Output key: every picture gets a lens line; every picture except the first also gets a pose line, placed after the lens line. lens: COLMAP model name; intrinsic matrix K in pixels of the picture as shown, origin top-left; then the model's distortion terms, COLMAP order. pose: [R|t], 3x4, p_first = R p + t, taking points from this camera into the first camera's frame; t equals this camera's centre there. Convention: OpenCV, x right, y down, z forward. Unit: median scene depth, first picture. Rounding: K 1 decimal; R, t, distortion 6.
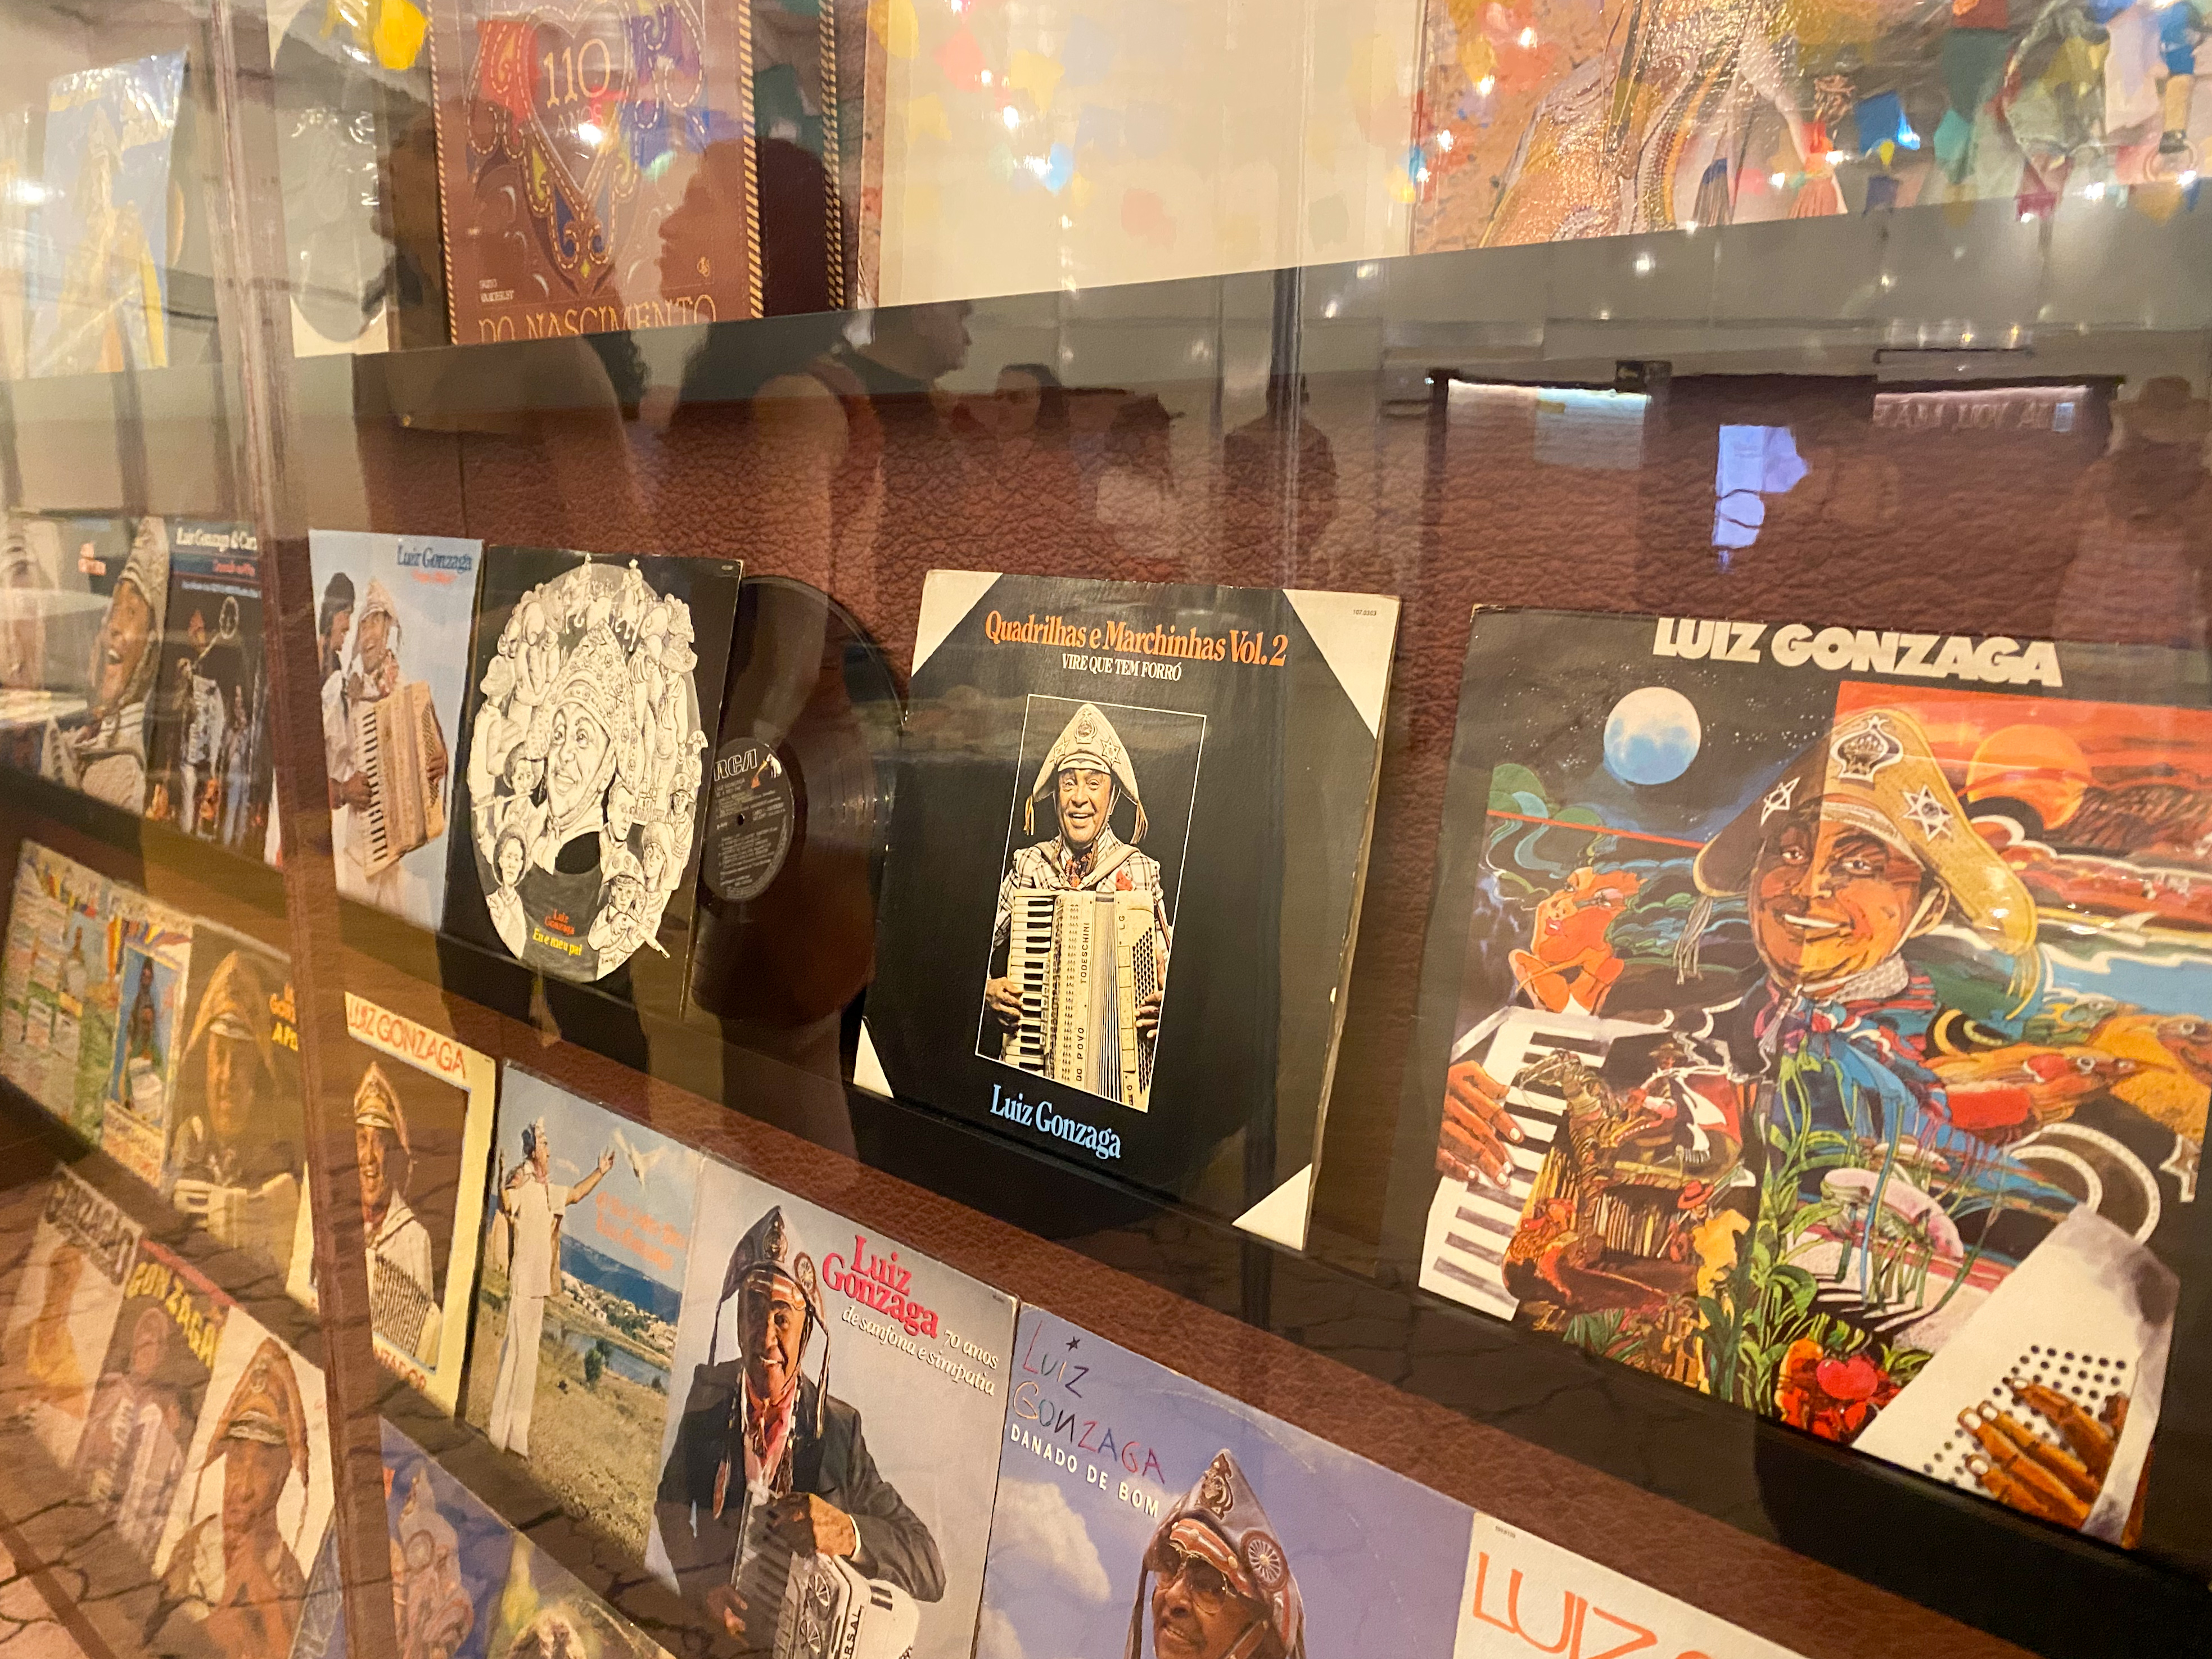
lens RADIAL K [[1685.6, 0, 1106.0], [0, 1685.6, 829.5], [0, 0, 1]] dist [0.049260, -0.089573]
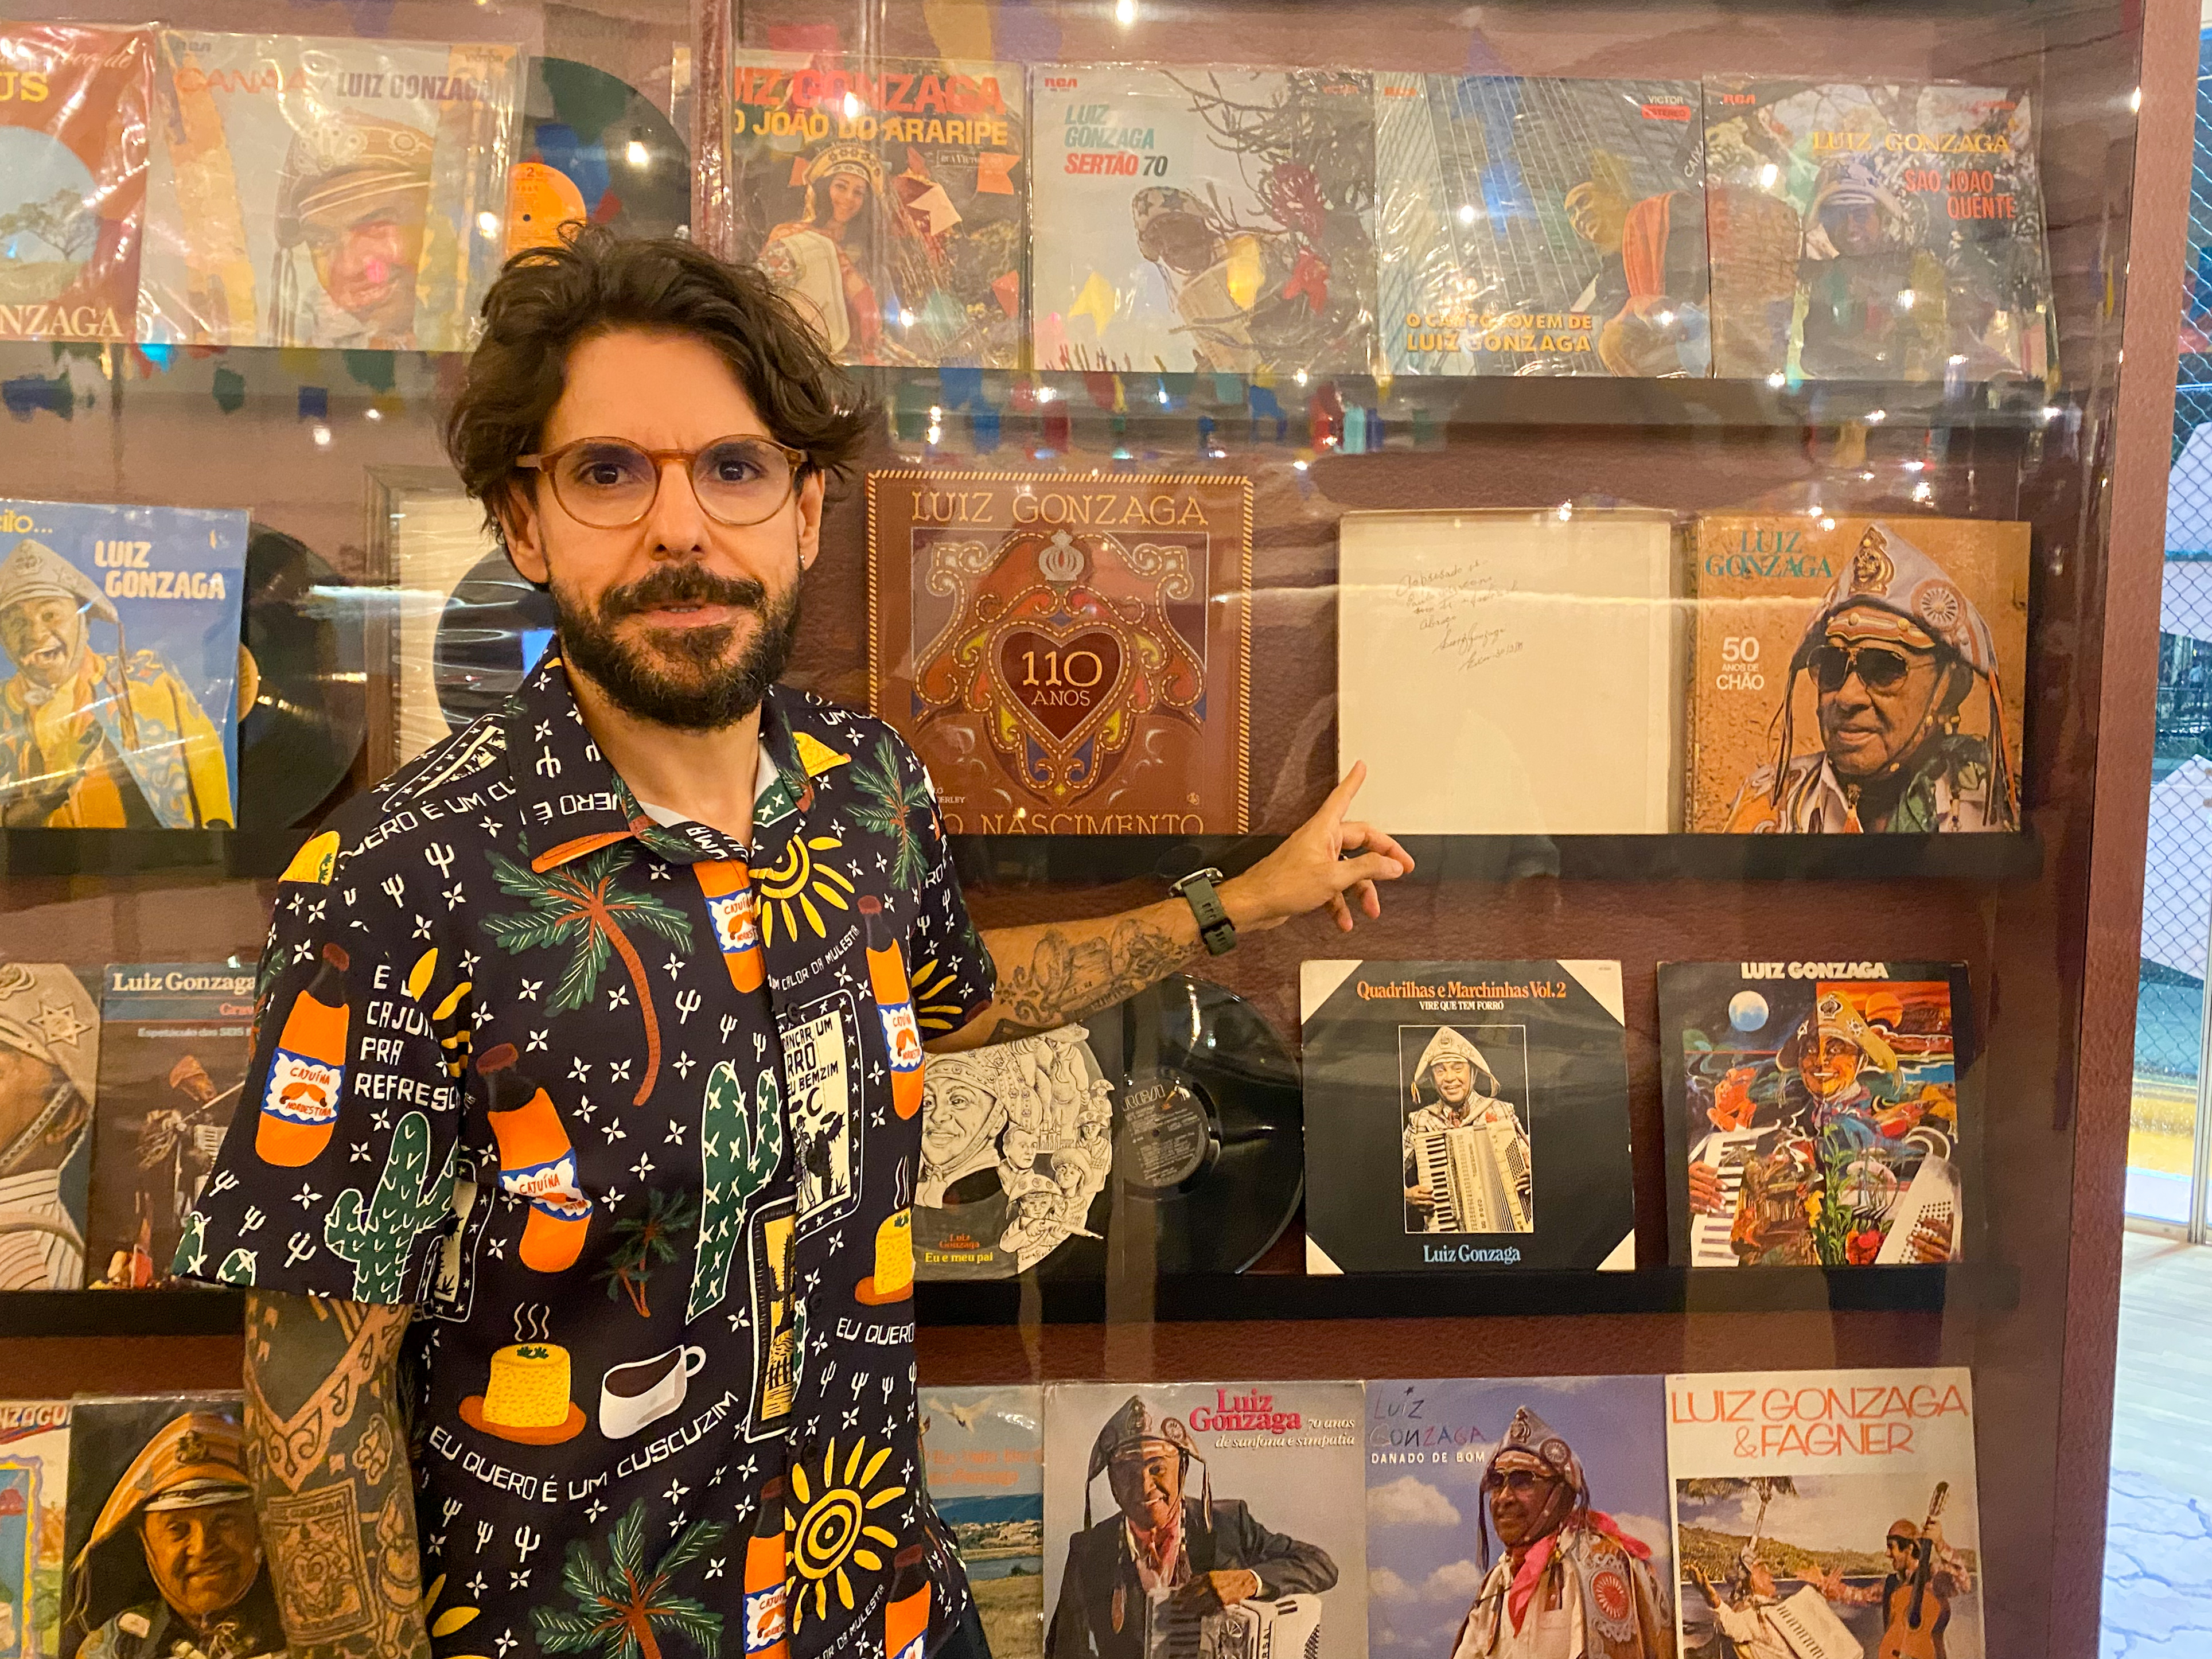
lens RADIAL K [[1717.1, 0, 1106.0], [0, 1717.1, 829.5], [0, 0, 1]] dist [-0.014042, -0.006076]
pose [[0.697400, -0.078116, 0.712413, -1.762028], [0.138324, 0.990023, -0.026853, -0.320041], [-0.703207, 0.117271, 0.701247, -0.101682]]
